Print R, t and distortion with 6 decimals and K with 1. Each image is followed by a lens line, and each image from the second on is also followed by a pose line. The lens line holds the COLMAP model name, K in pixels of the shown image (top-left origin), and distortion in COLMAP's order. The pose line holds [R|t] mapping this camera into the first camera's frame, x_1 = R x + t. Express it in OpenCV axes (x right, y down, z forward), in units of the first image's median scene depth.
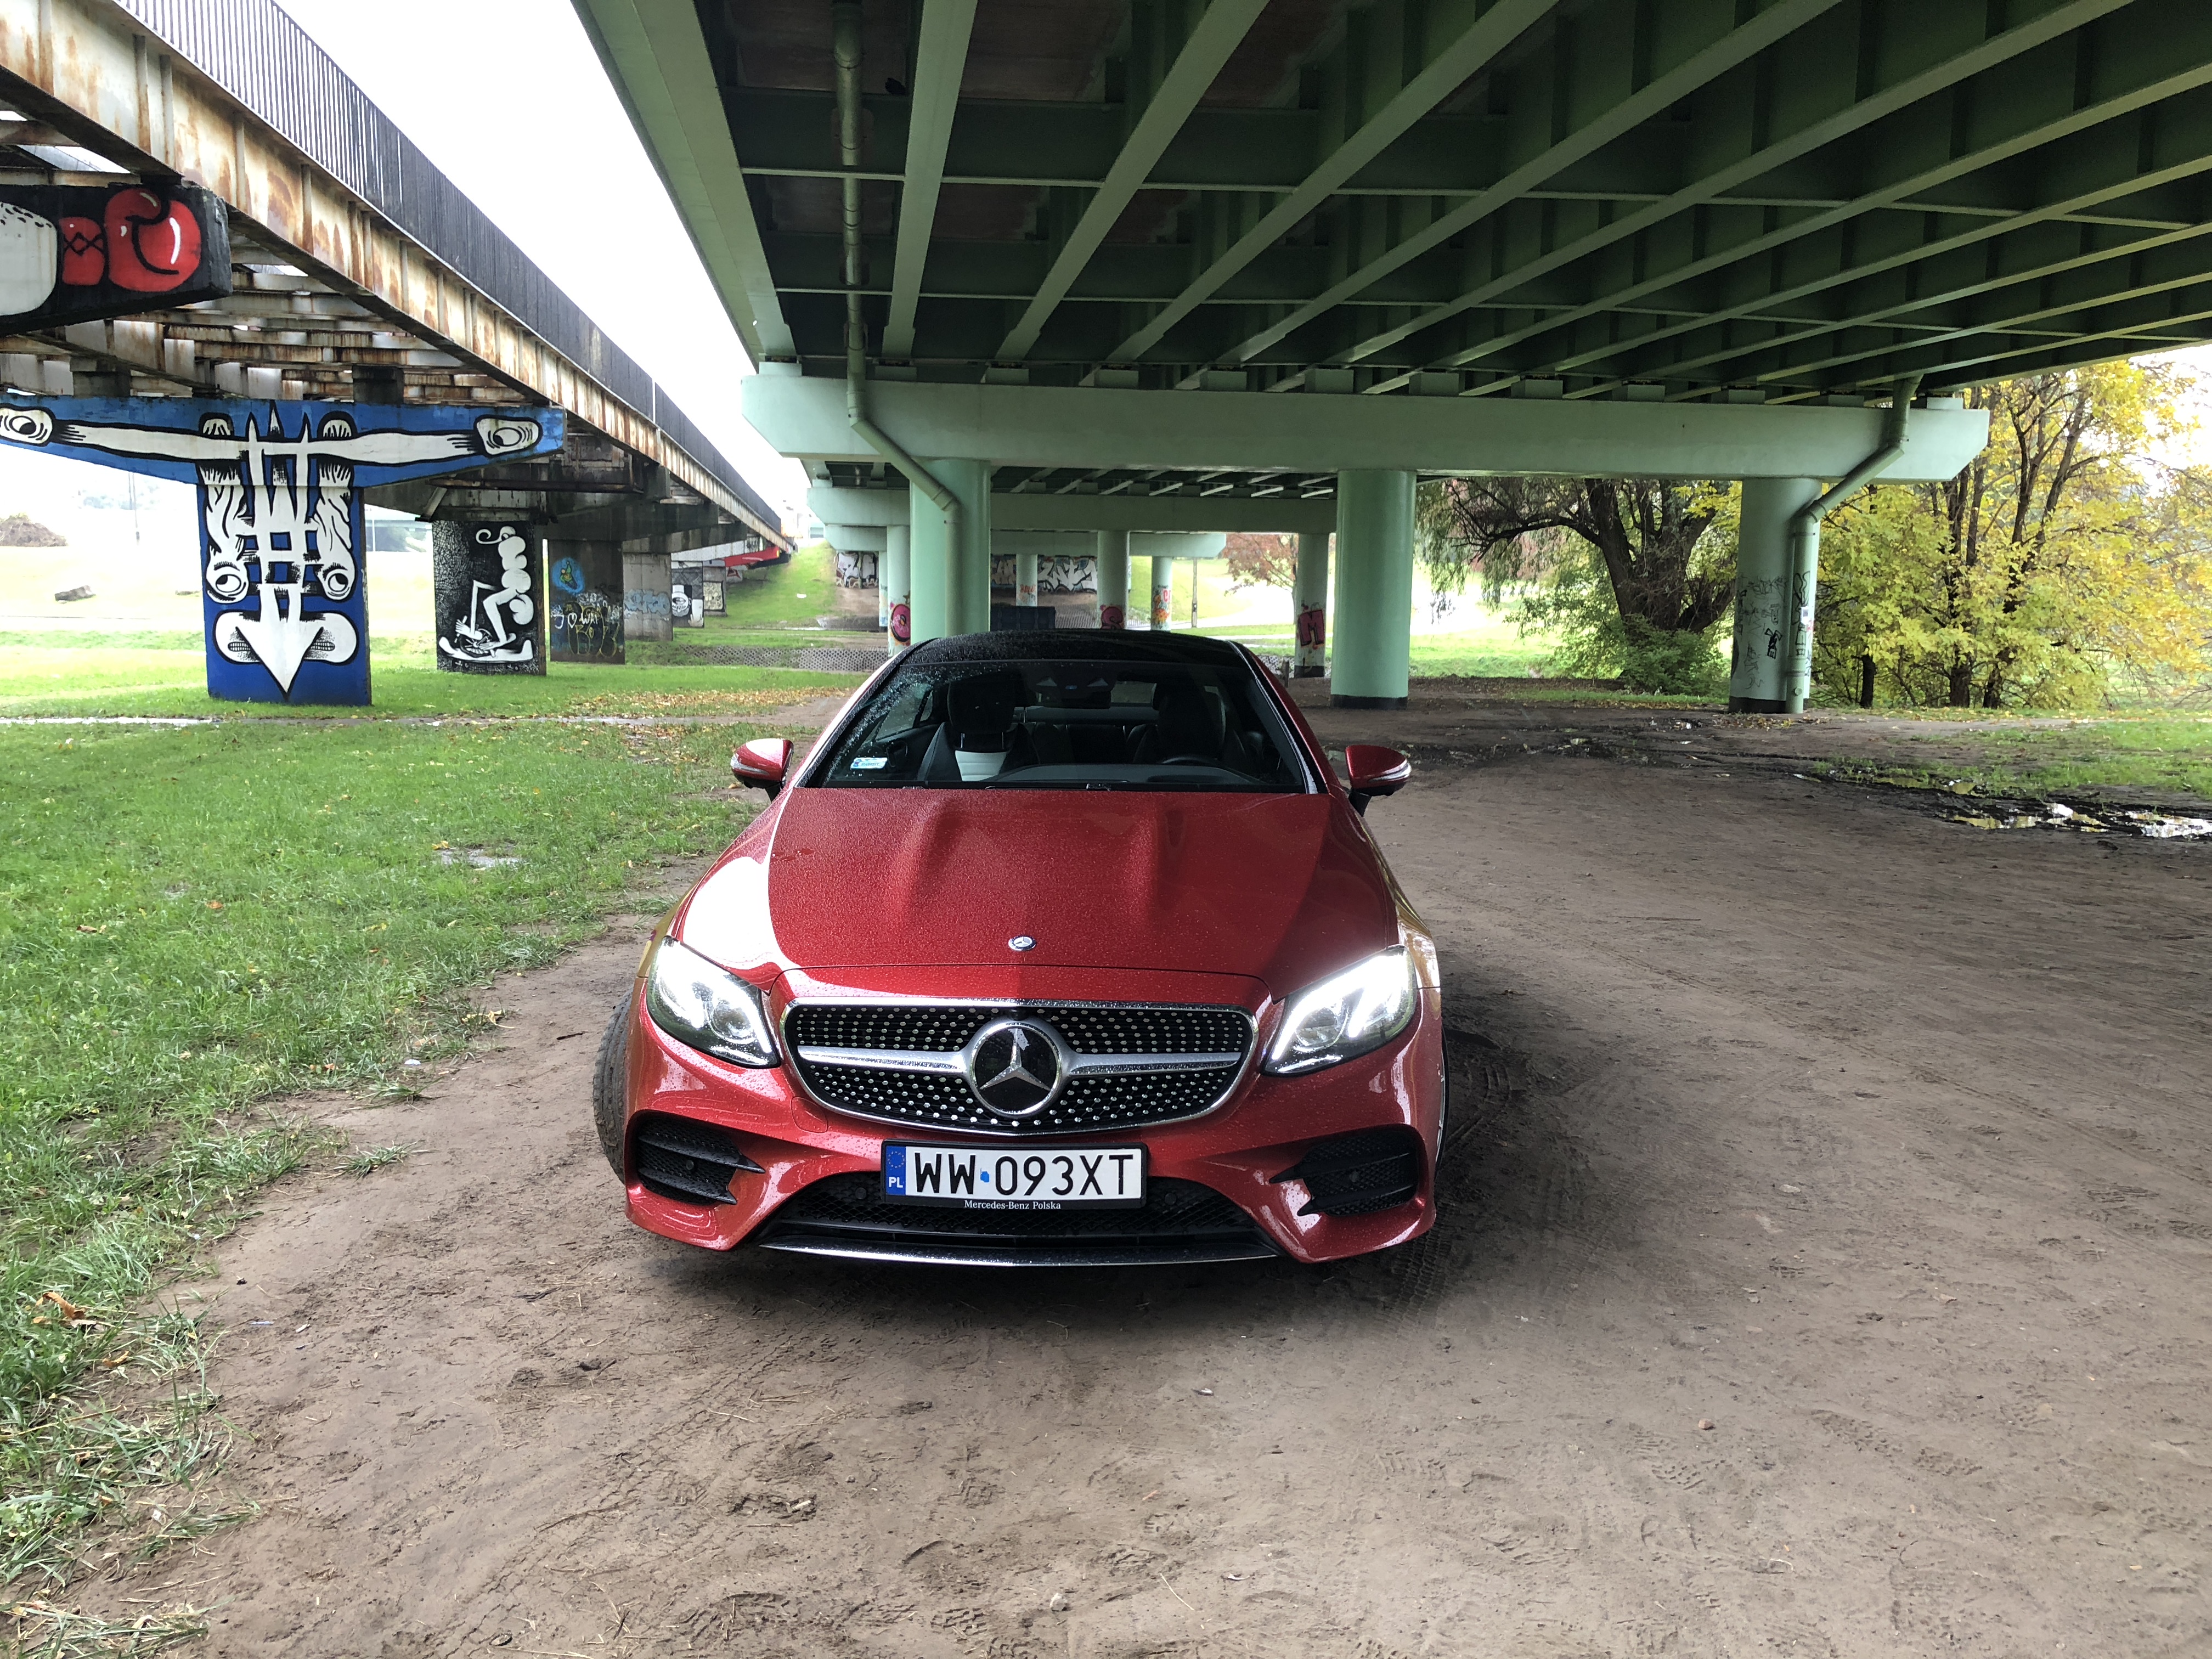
lens RADIAL K [[1821.6, 0, 1106.0], [0, 1821.6, 829.5], [0, 0, 1]] dist [-0.007736, 0.062530]
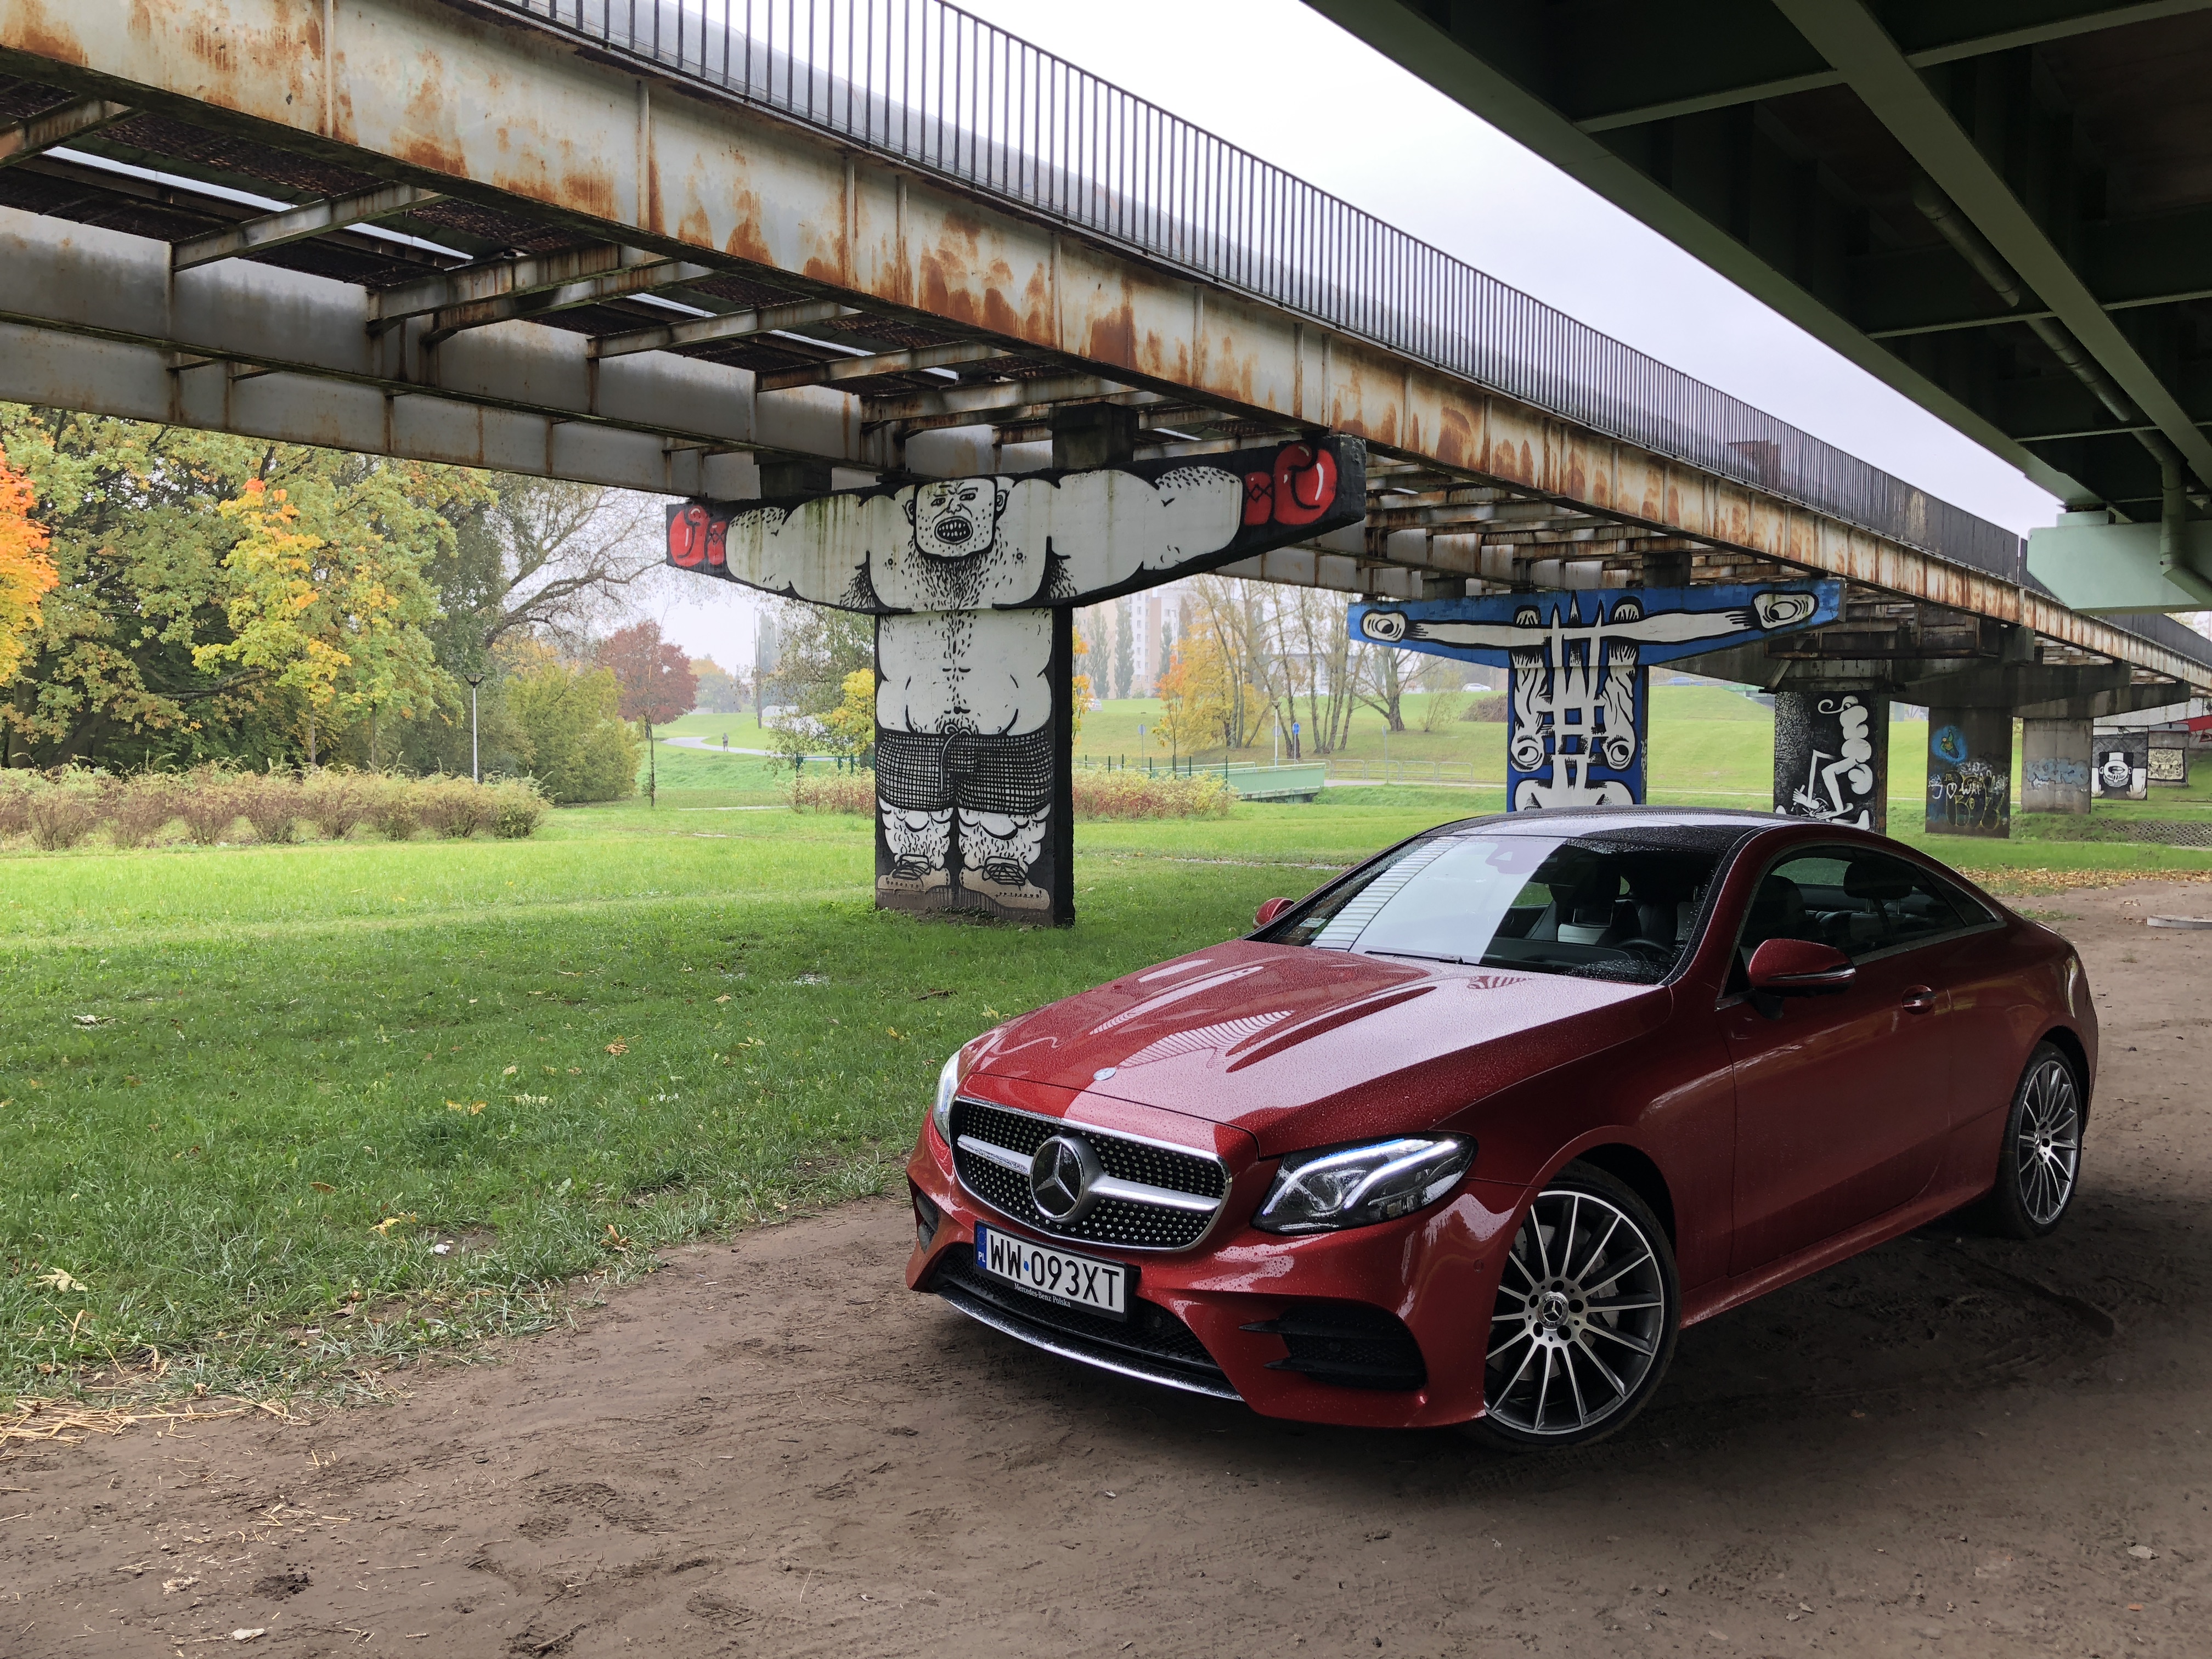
lens RADIAL K [[1826.3, 0, 1097.3], [0, 1826.3, 817.5], [0, 0, 1]] dist [0.001030, 0.017325]
pose [[0.715775, 0.022817, -0.697958, 0.112702], [-0.090979, 0.993995, -0.060806, -0.004390], [0.692379, 0.107023, 0.713552, 0.022027]]
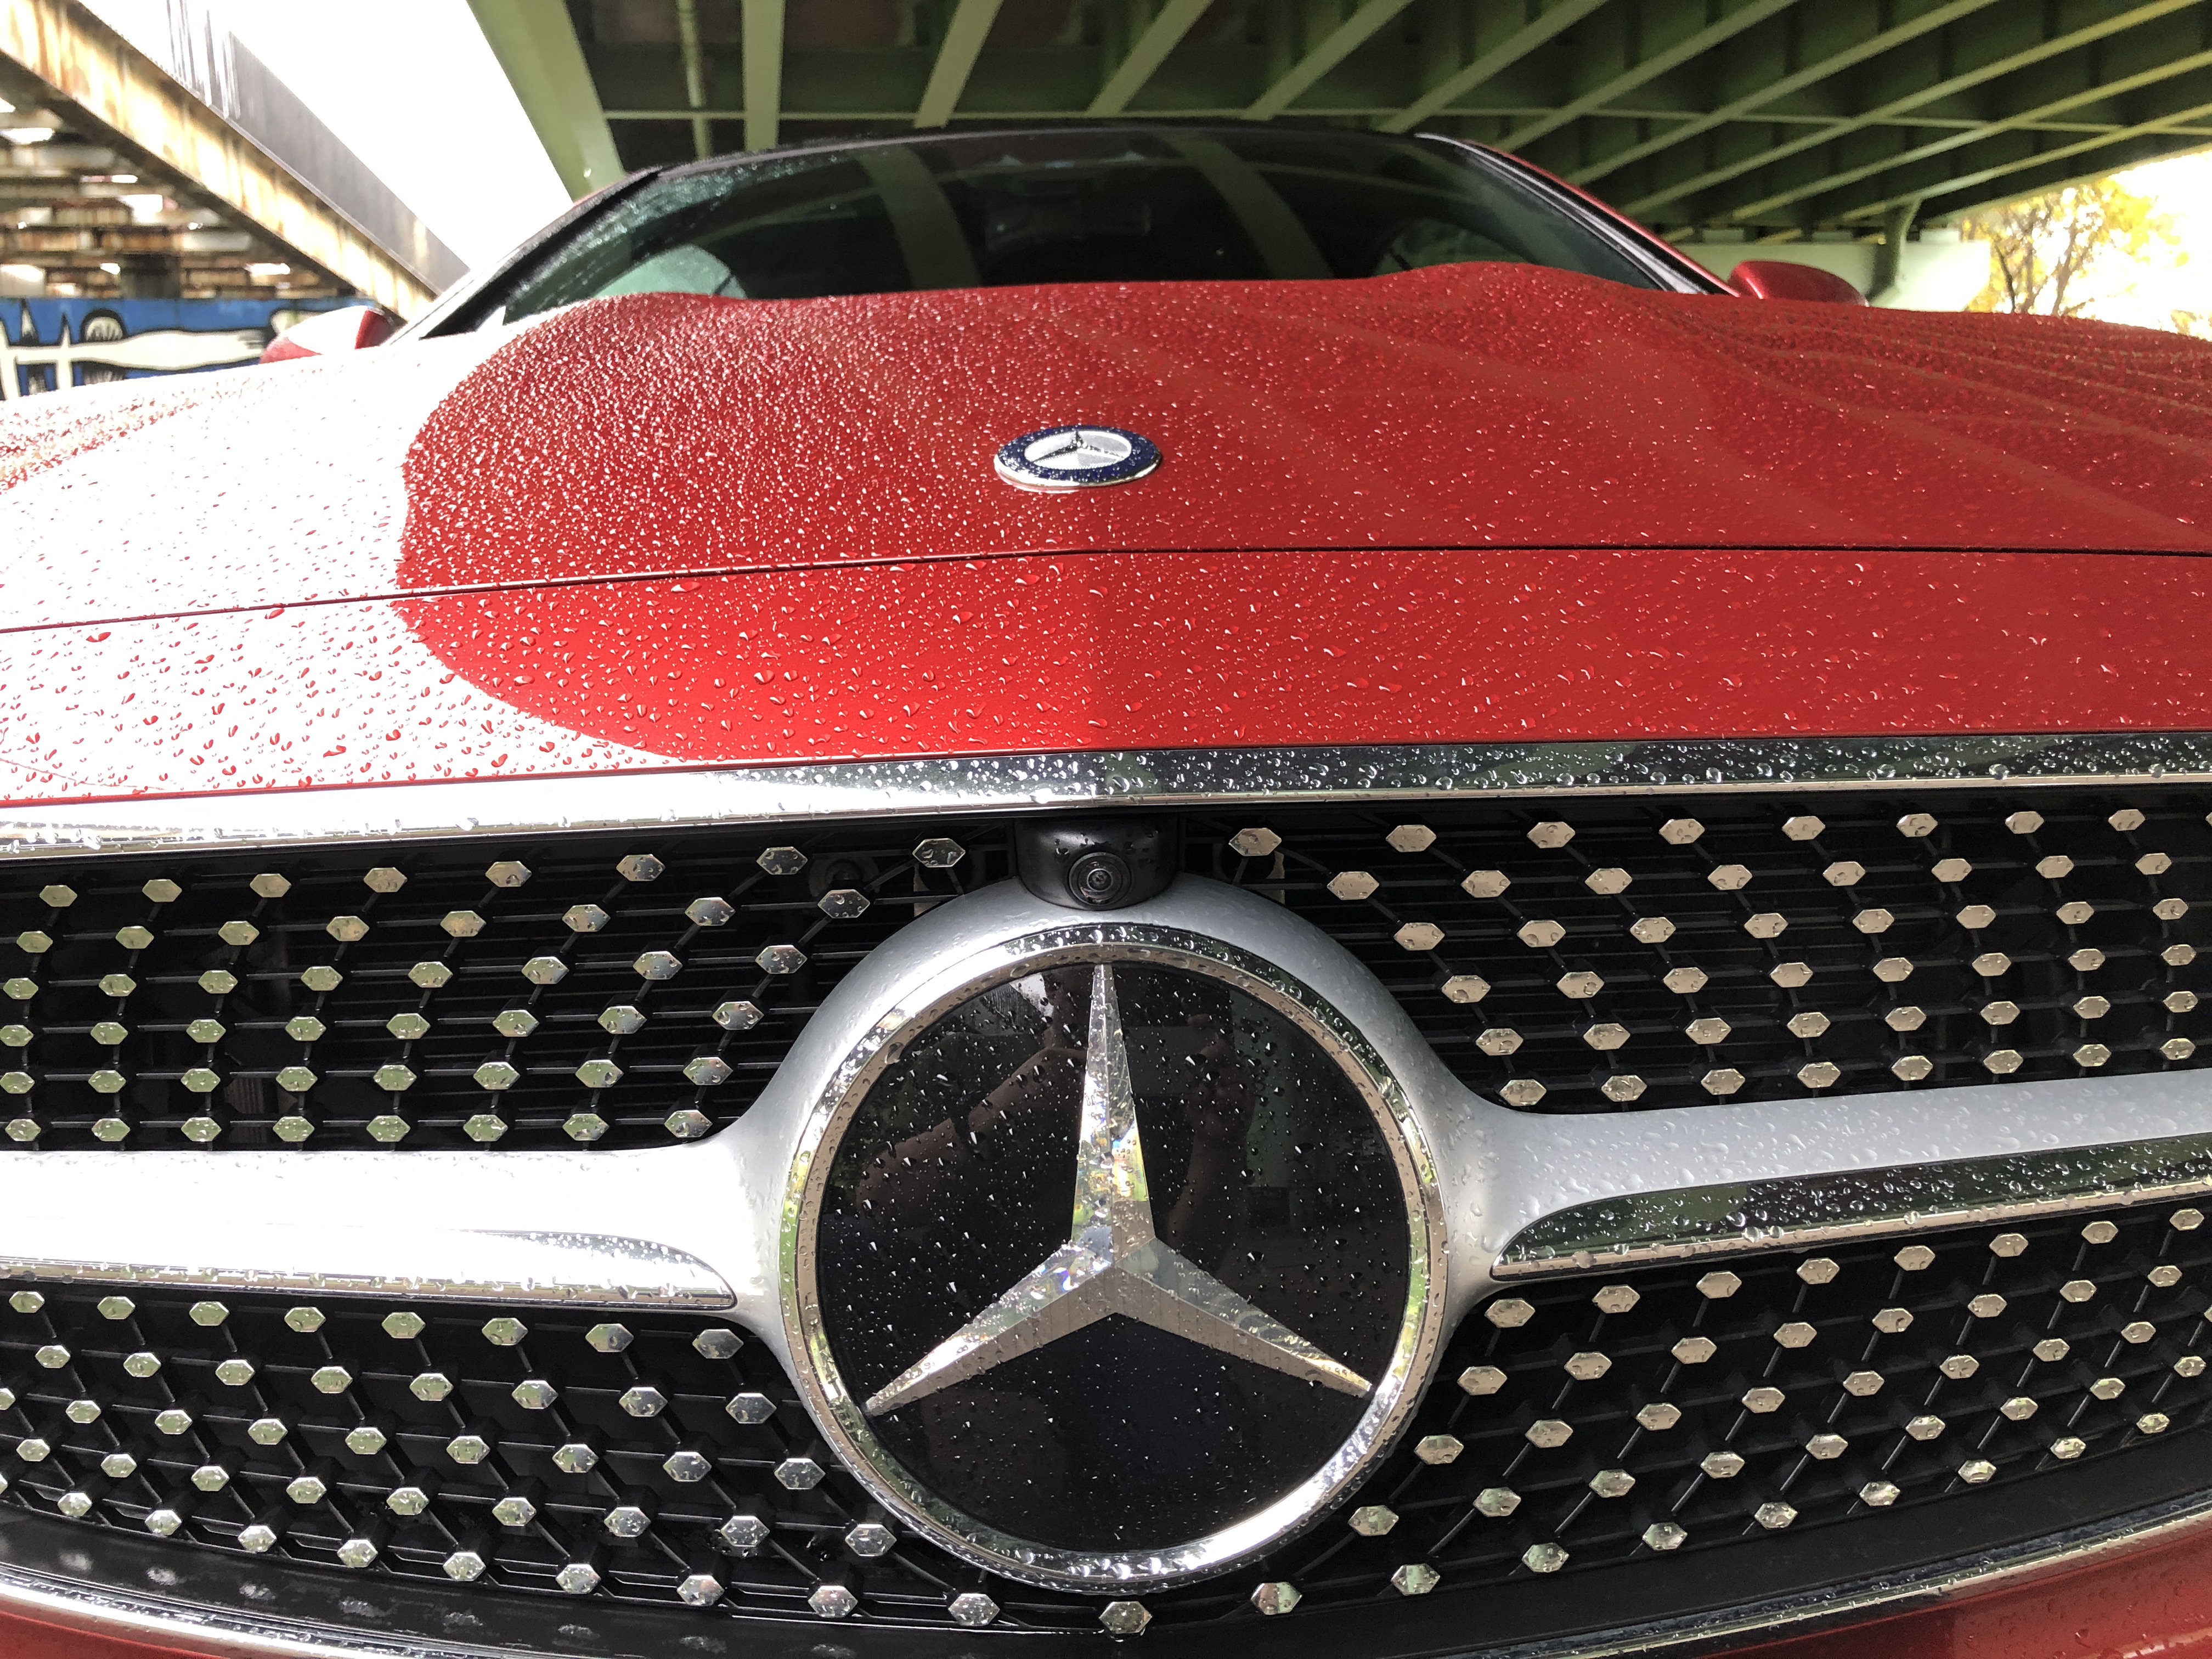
lens RADIAL K [[1826.3, 0, 1097.3], [0, 1826.3, 817.5], [0, 0, 1]] dist [0.001030, 0.017325]
pose [[0.997733, -0.052327, 0.042314, -0.007876], [0.051504, 0.998466, 0.020308, 0.013725], [-0.043312, -0.018082, 0.998898, 0.124127]]
